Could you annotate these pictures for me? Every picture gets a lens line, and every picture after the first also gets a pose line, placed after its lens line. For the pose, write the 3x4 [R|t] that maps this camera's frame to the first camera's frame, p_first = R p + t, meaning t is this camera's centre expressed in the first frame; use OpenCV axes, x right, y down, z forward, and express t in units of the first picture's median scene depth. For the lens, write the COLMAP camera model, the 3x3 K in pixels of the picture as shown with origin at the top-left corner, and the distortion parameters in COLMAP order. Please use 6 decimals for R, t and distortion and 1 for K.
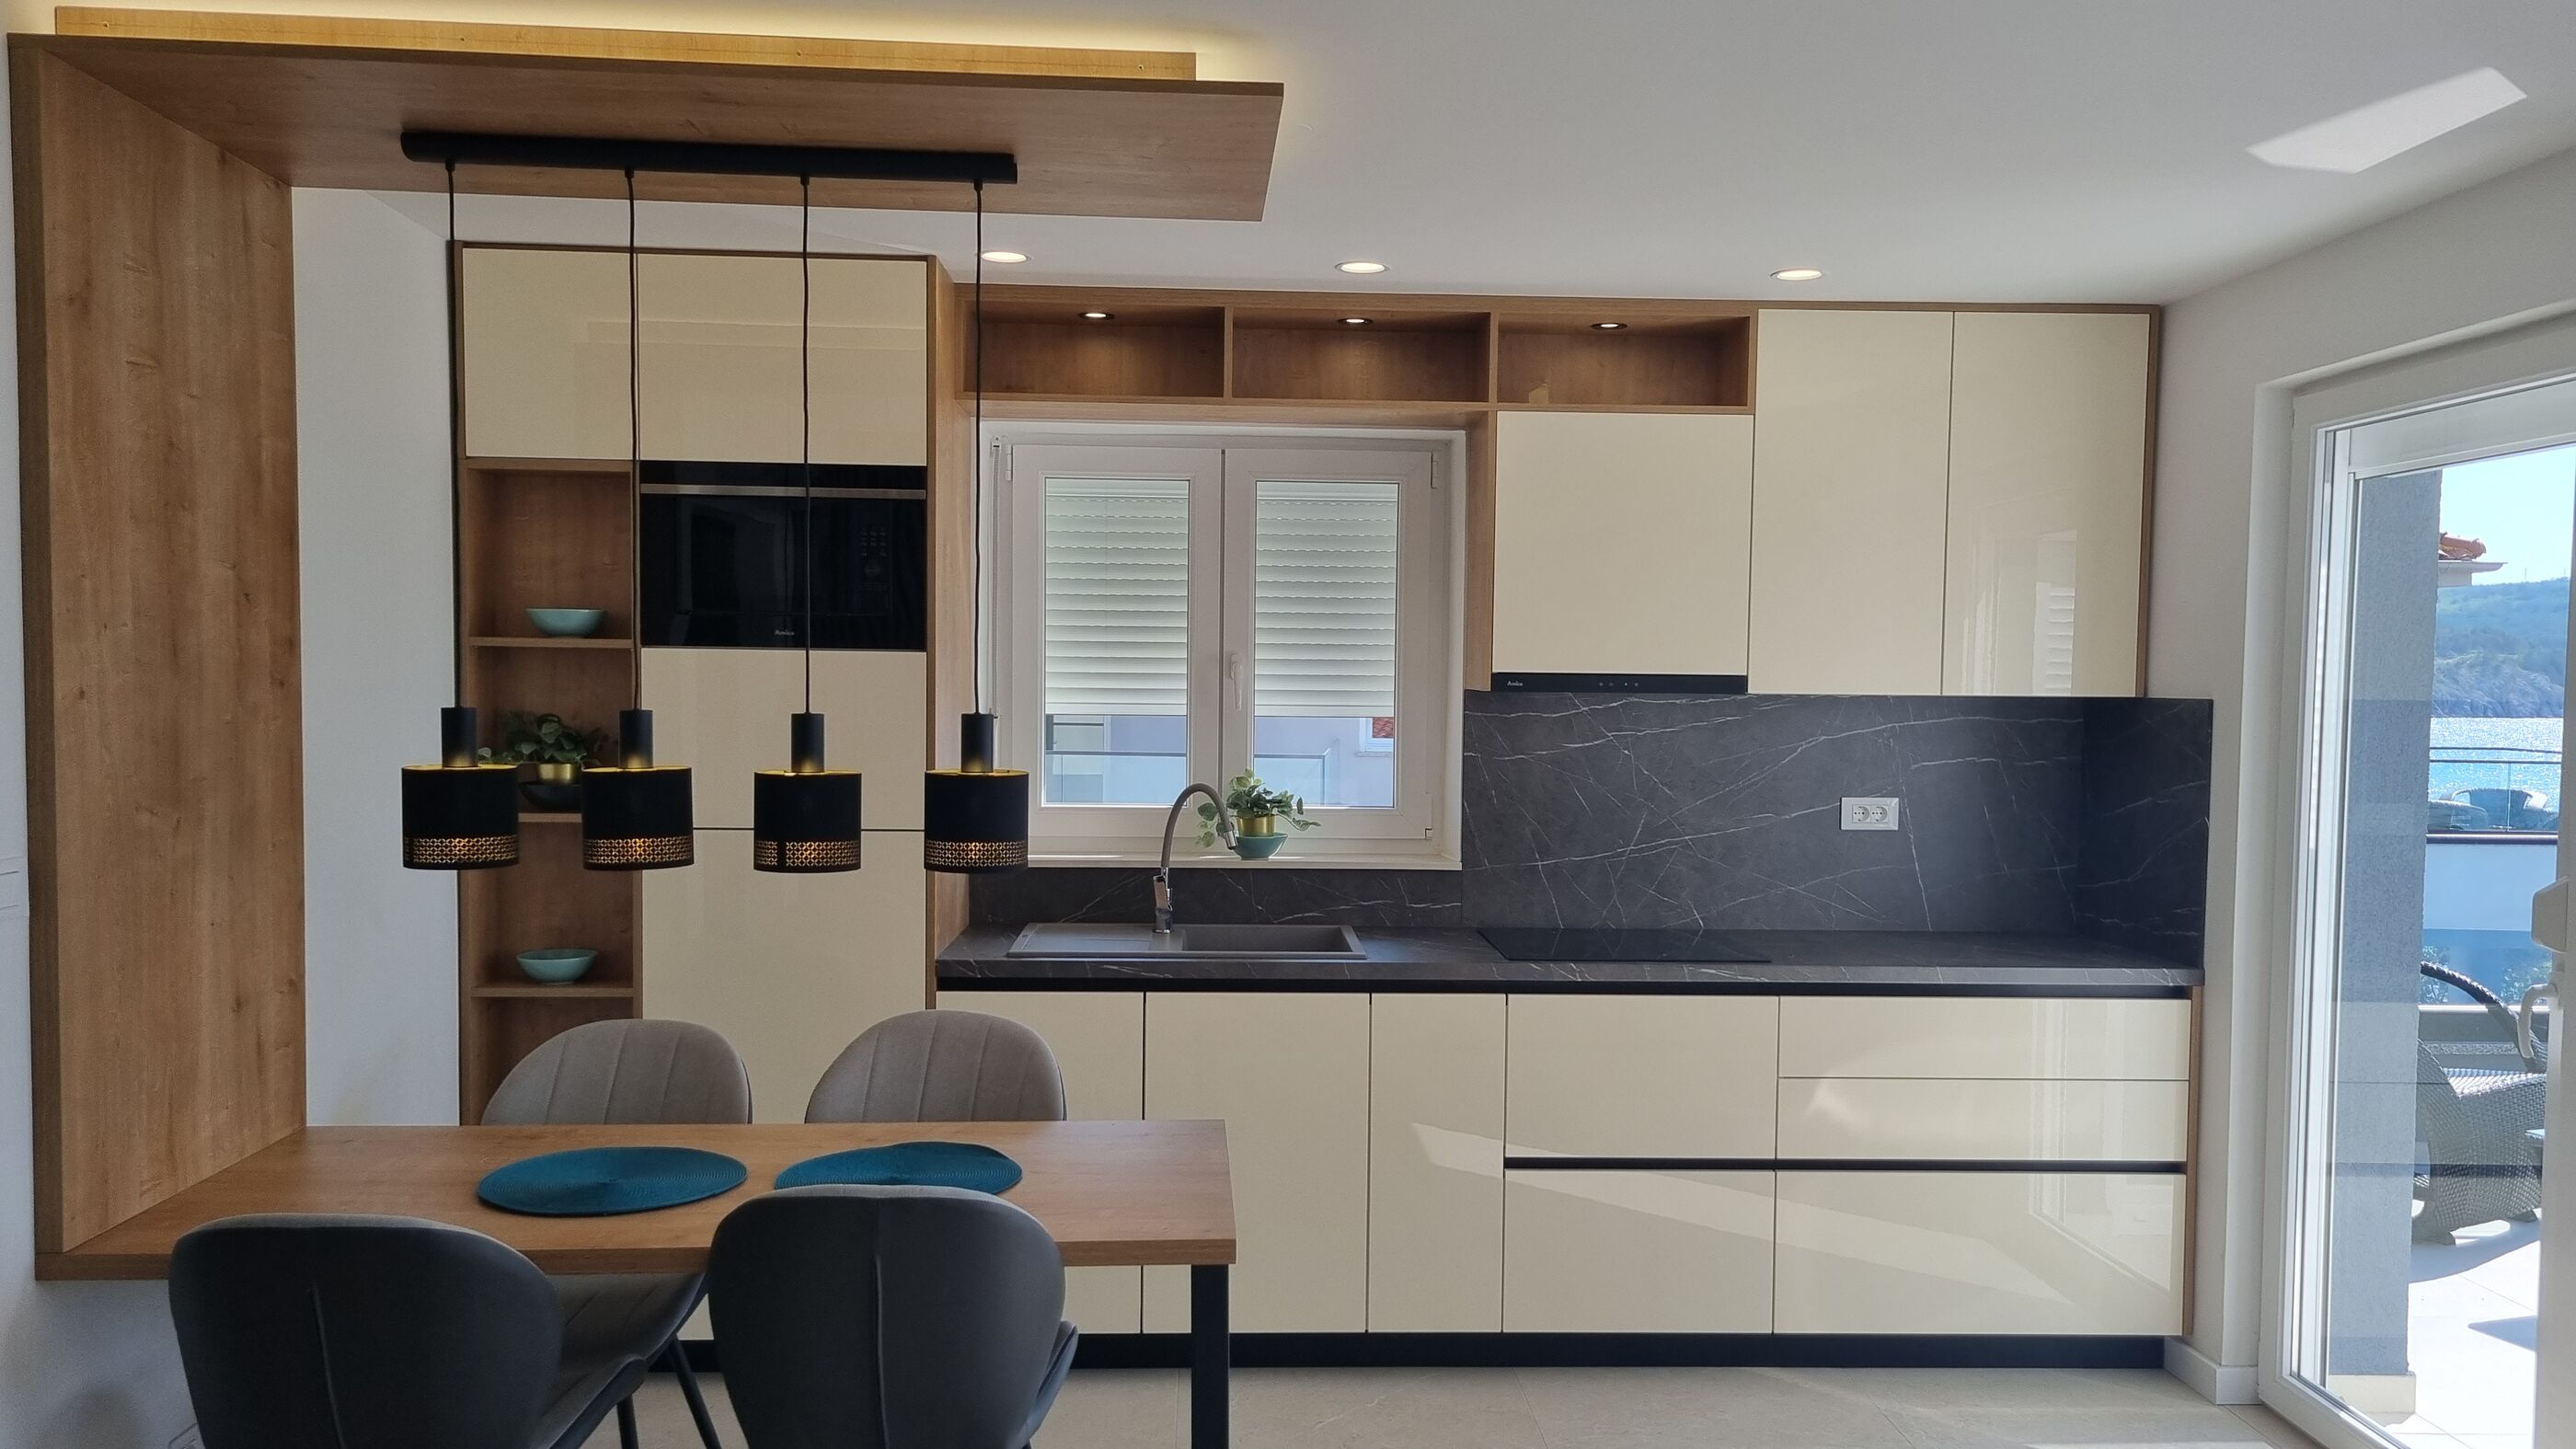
lens RADIAL K [[1923.3, 0, 1289.1], [0, 1923.3, 768.5], [0, 0, 1]] dist [0.053613, -0.025284]
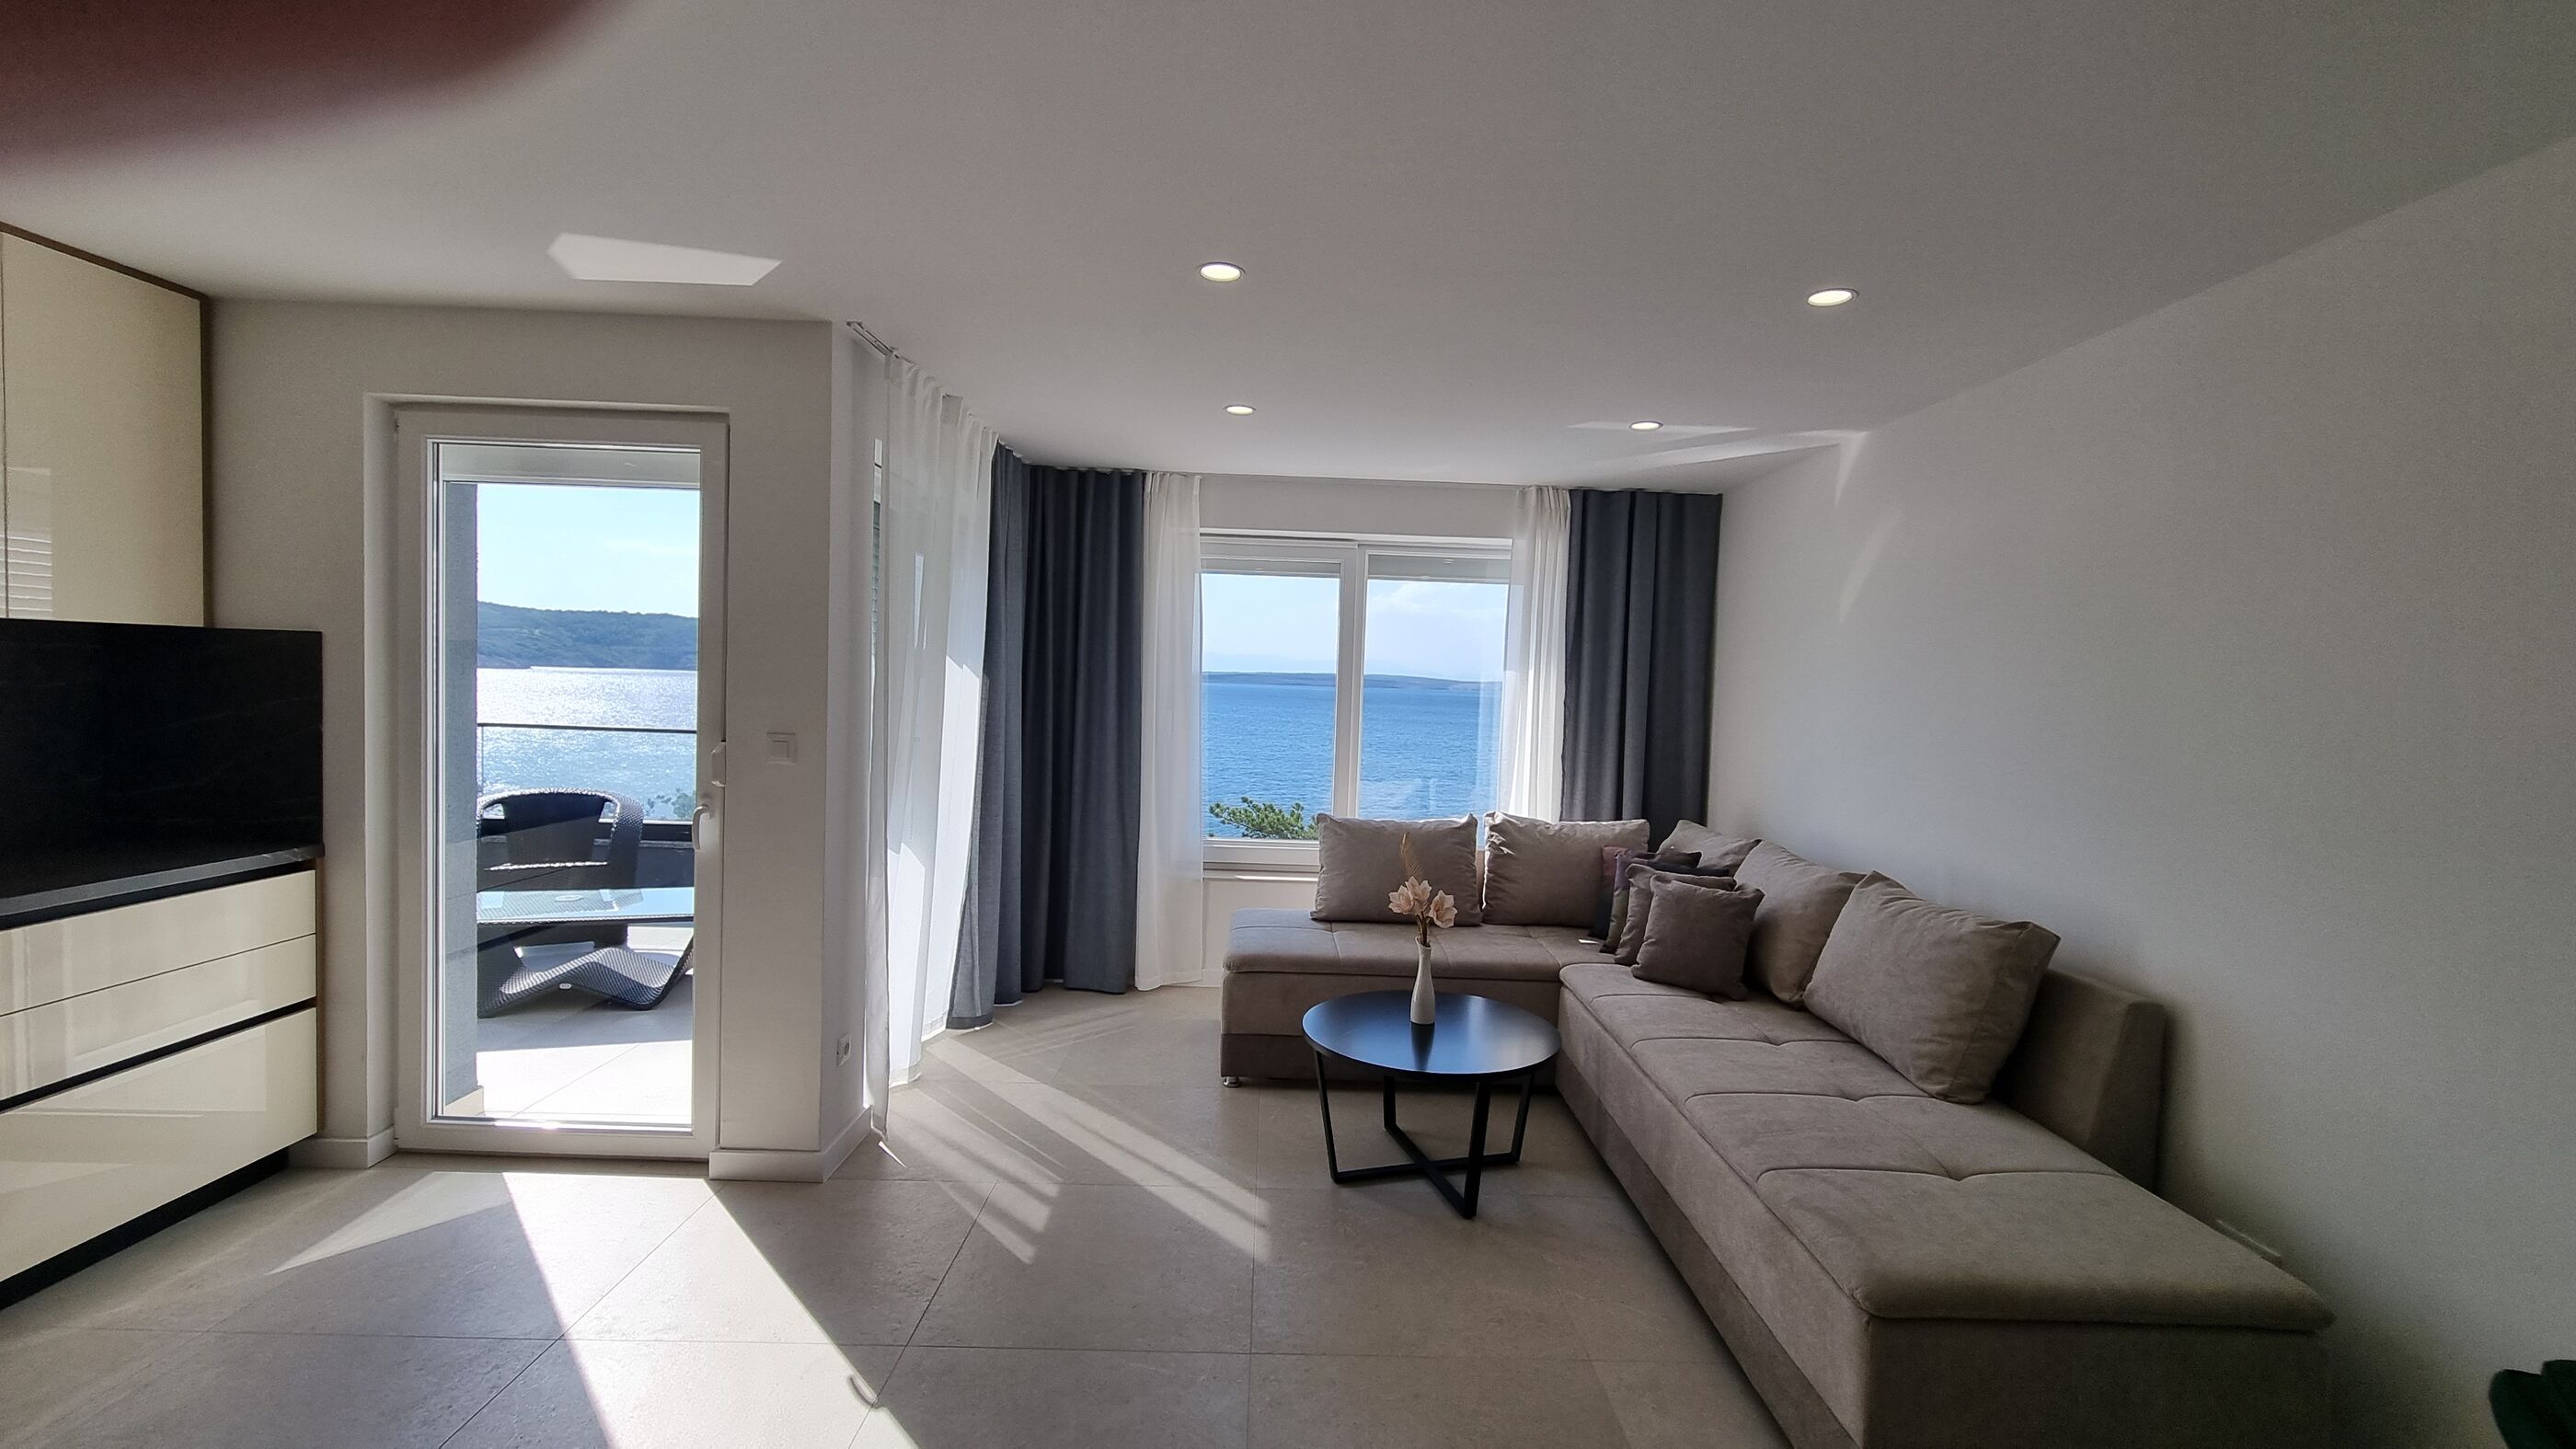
lens RADIAL K [[1052.3, 0, 1297.5], [0, 1052.3, 727.2], [0, 0, 1]] dist [-0.000300, -0.001230]
pose [[0.022728, -0.054389, 0.998261, -0.200056], [0.015132, 0.998423, 0.054053, -0.000726], [-0.999627, 0.013877, 0.023515, 0.345097]]
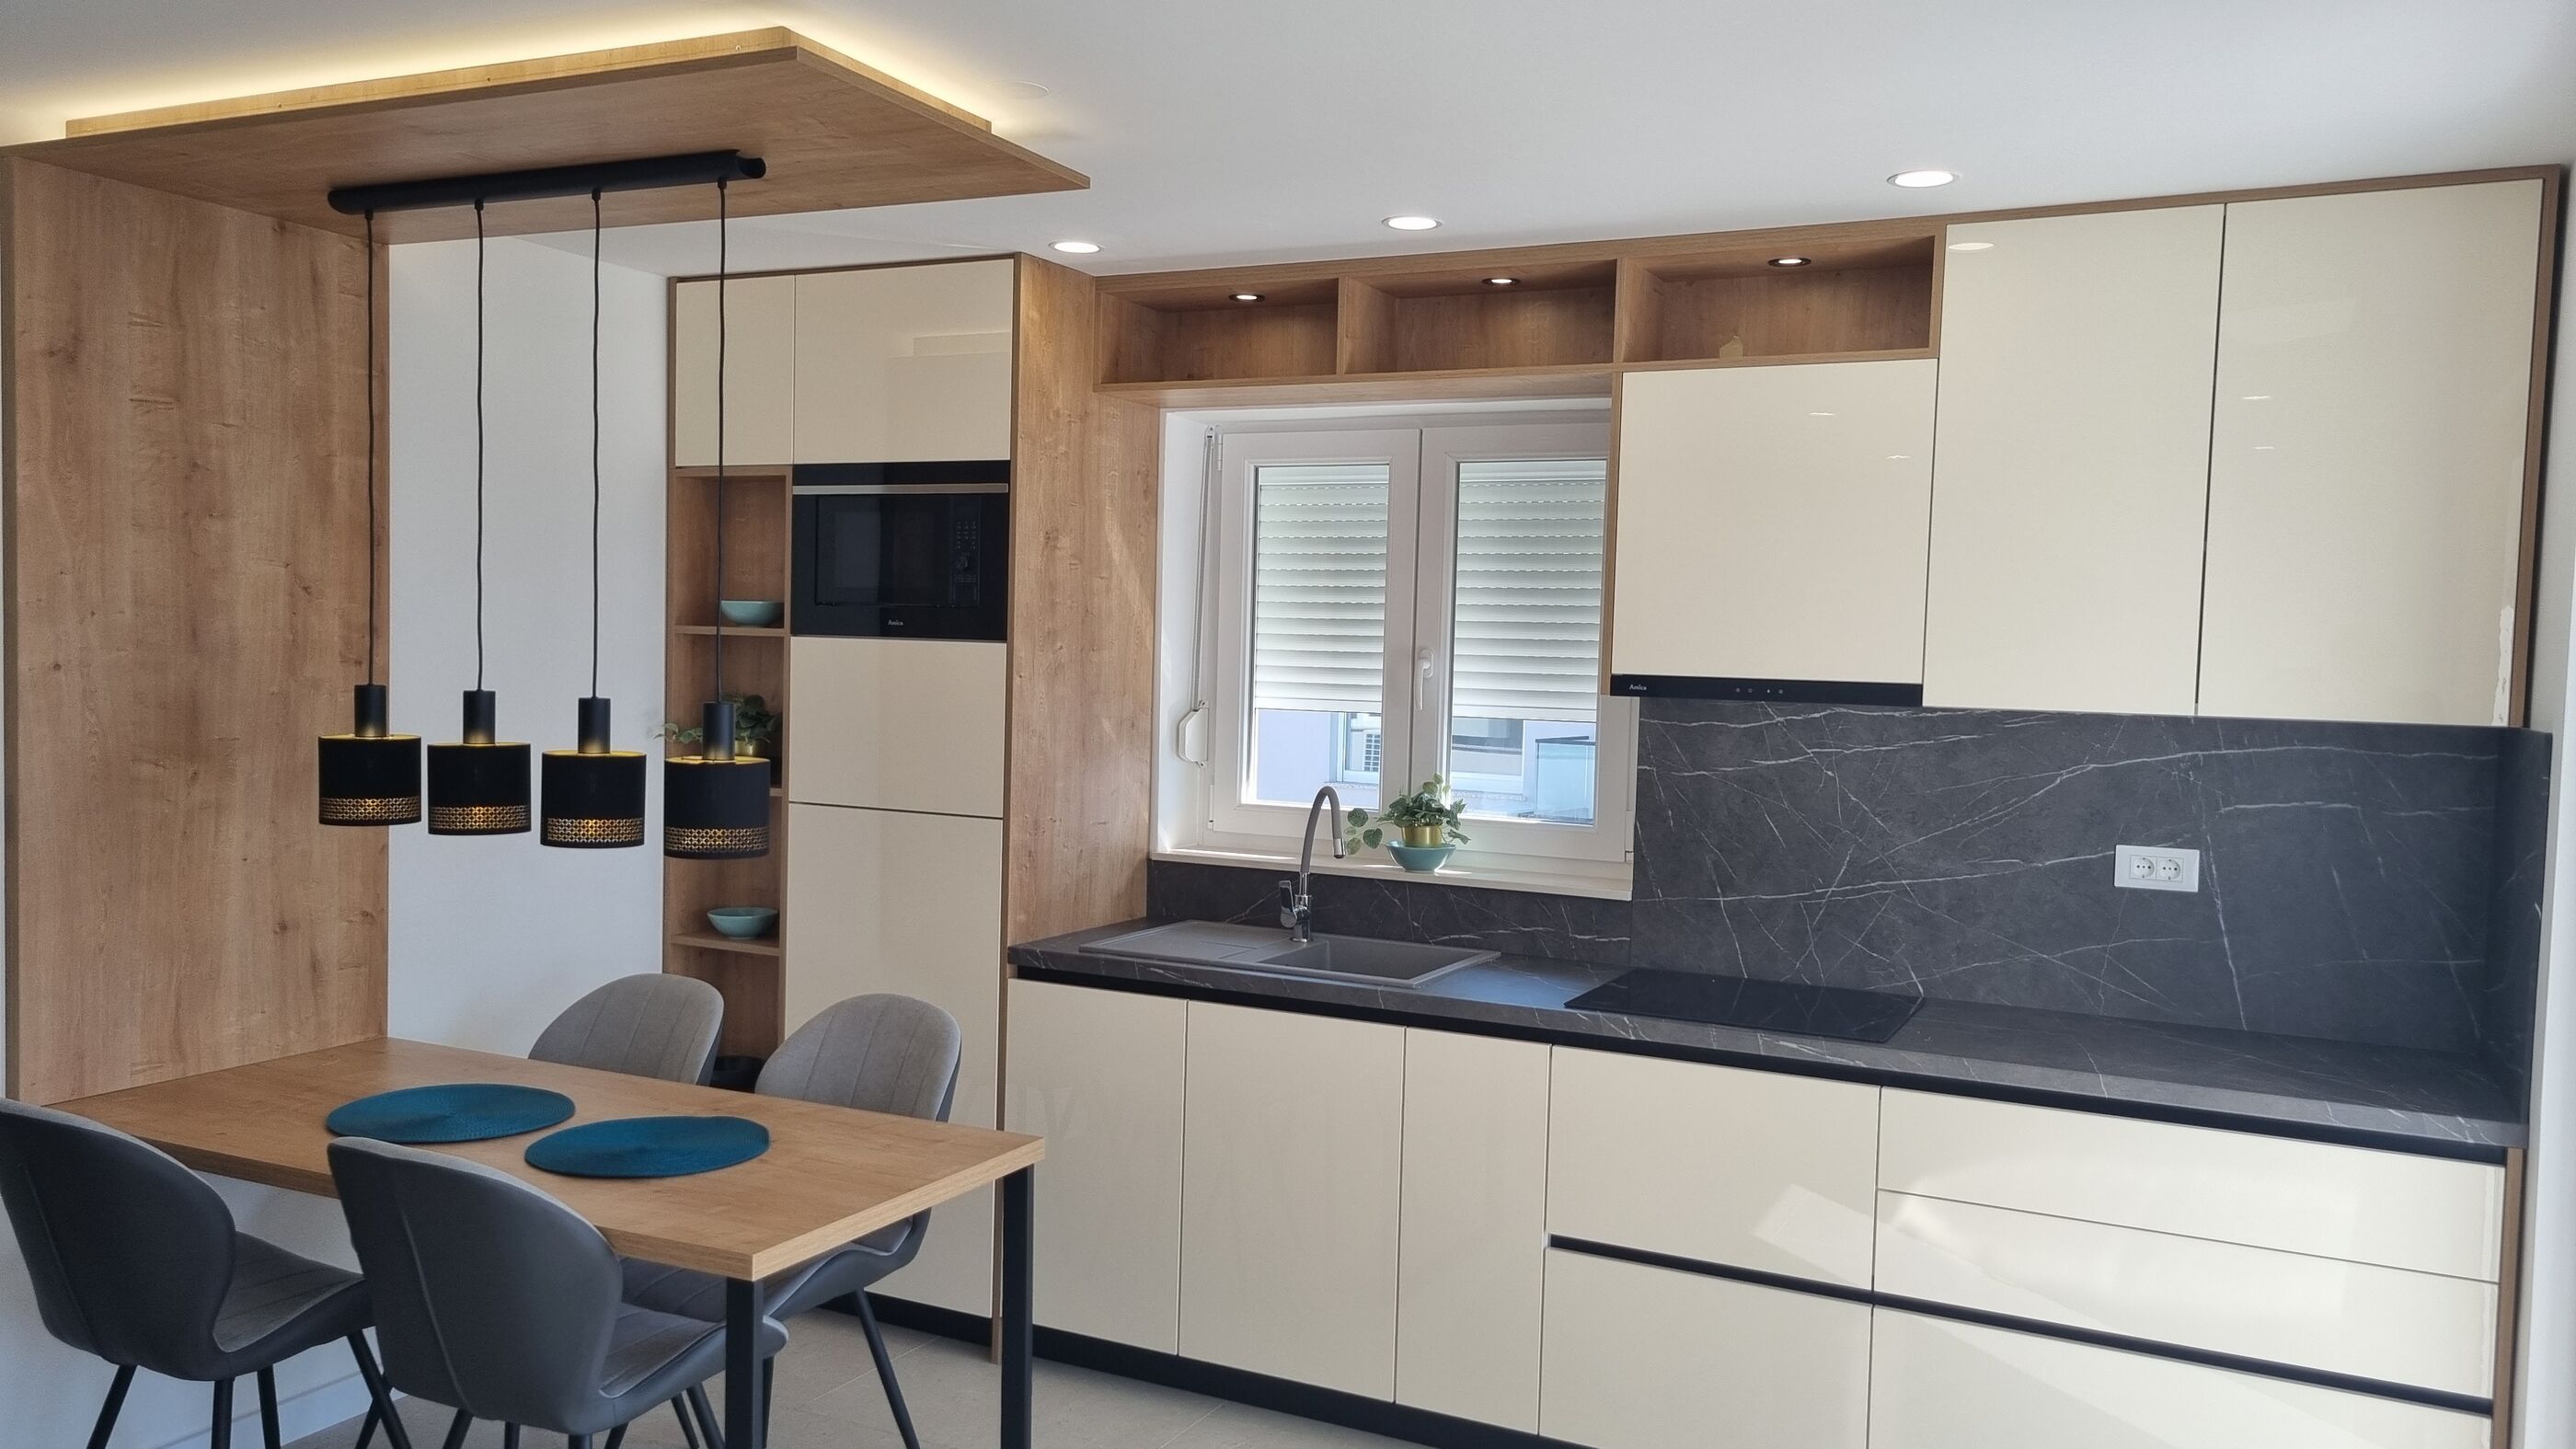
lens RADIAL K [[1923.3, 0, 1279.0], [0, 1923.3, 749.1], [0, 0, 1]] dist [0.053613, -0.025284]
pose [[0.872197, 0.038290, -0.487654, 0.419895], [-0.041251, 0.999138, 0.004672, -0.014806], [0.487412, 0.016042, 0.873025, 0.179238]]
